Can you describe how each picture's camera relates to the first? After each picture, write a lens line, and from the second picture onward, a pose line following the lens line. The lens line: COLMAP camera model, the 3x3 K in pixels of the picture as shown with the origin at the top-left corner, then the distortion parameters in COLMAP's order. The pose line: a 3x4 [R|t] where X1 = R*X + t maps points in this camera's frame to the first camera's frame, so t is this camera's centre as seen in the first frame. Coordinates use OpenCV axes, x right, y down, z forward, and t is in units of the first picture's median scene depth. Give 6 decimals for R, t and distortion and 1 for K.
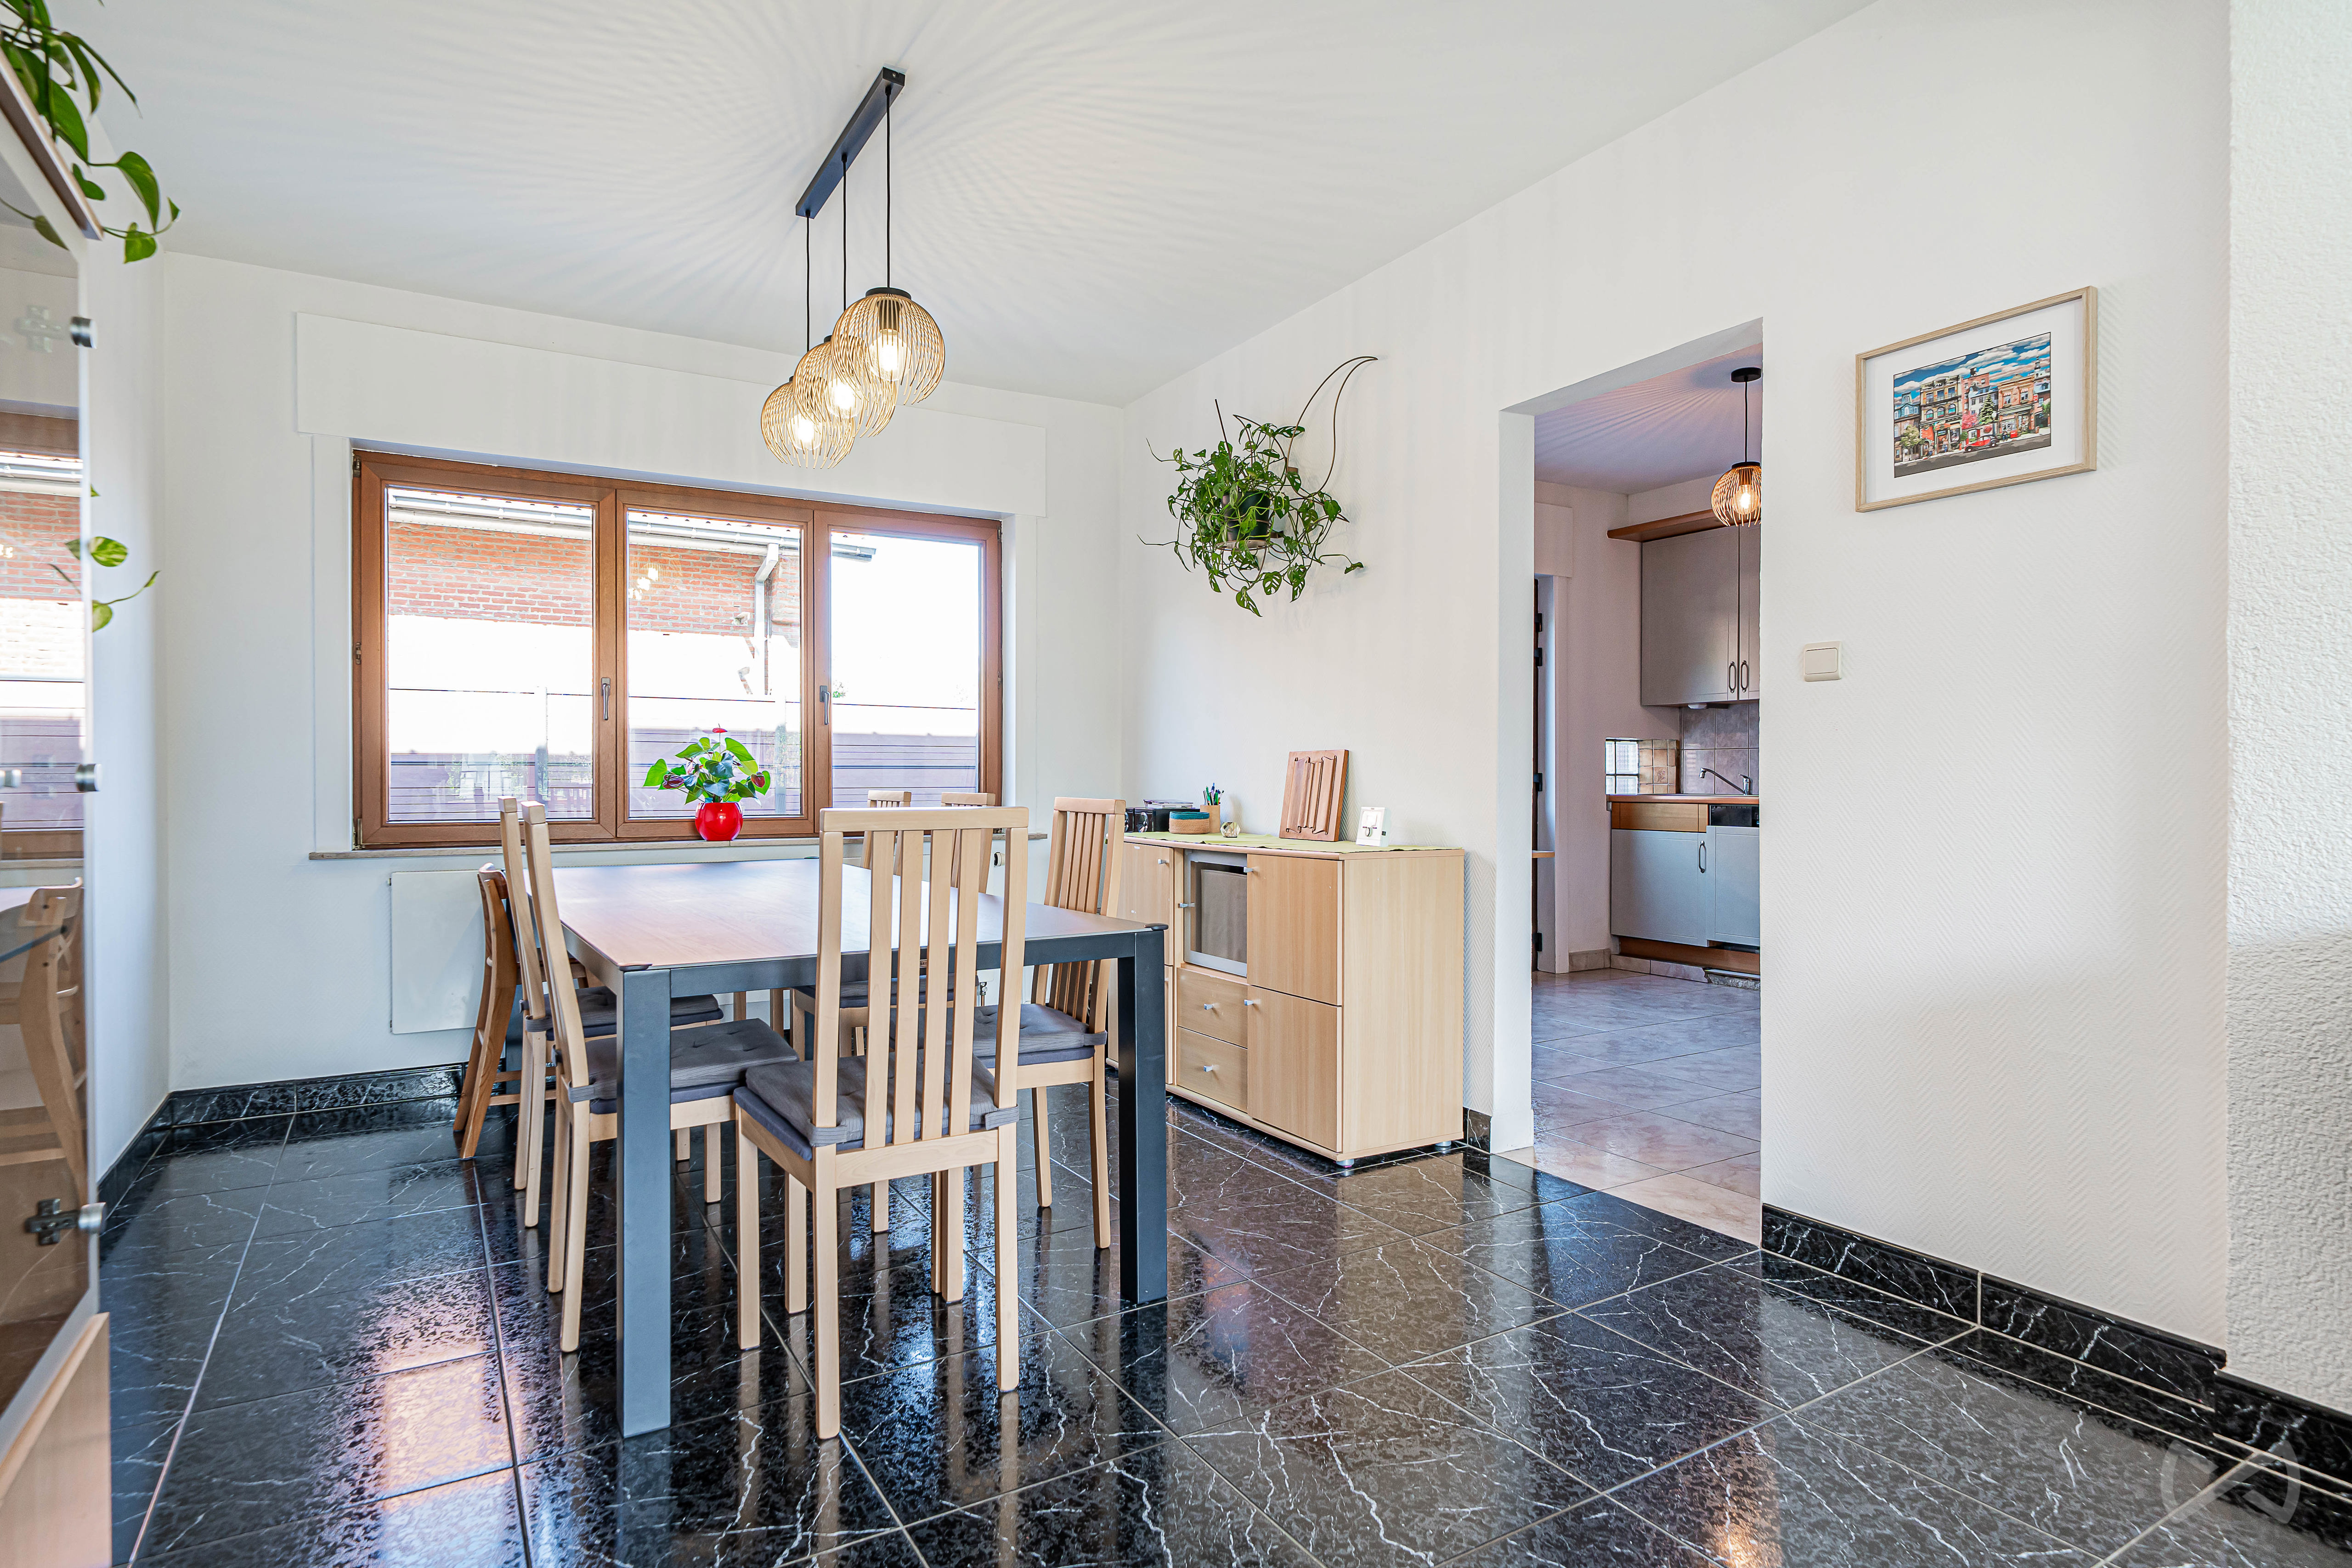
lens RADIAL K [[1246.9, 0, 1180.5], [0, 1246.9, 777.6], [0, 0, 1]] dist [0.003165, 0.000145]
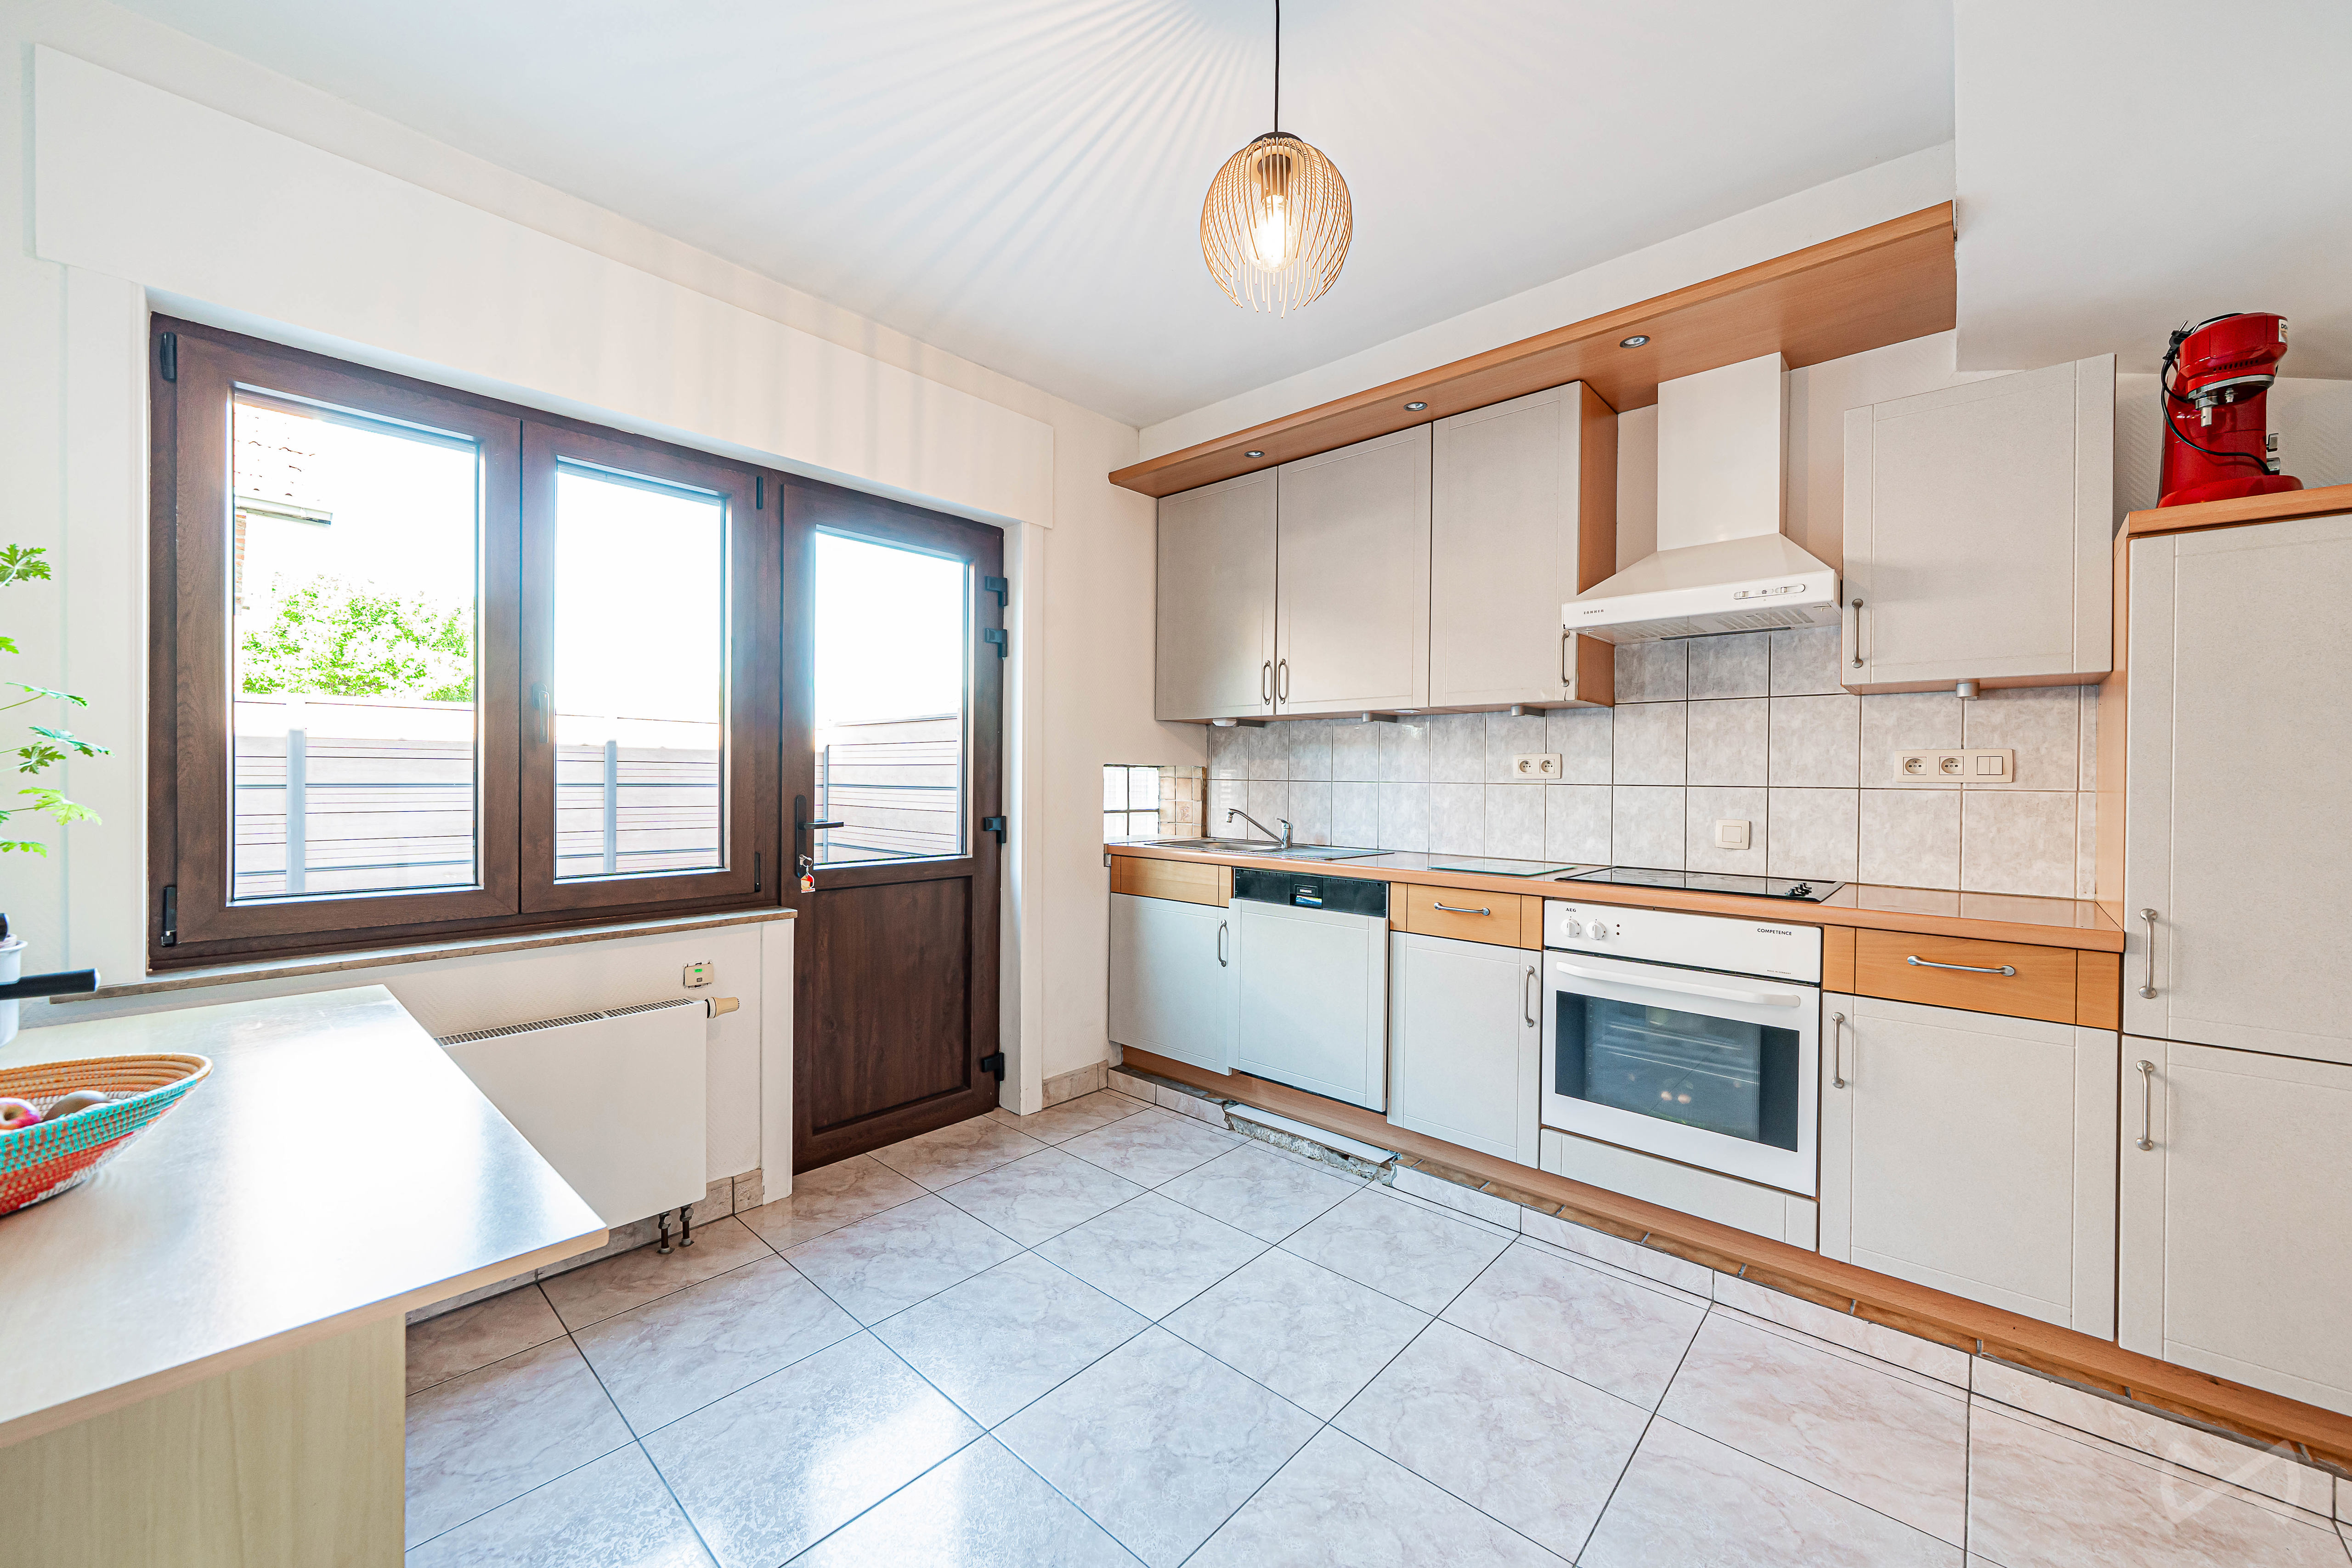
lens RADIAL K [[887.2, 0, 1171.6], [0, 887.2, 780.5], [0, 0, 1]] dist [-0.001280, -0.000014]
pose [[0.960337, 0.003517, 0.278819, 0.237570], [-0.006160, 0.999944, 0.008604, -0.027305], [-0.278773, -0.009980, 0.960305, 0.504220]]
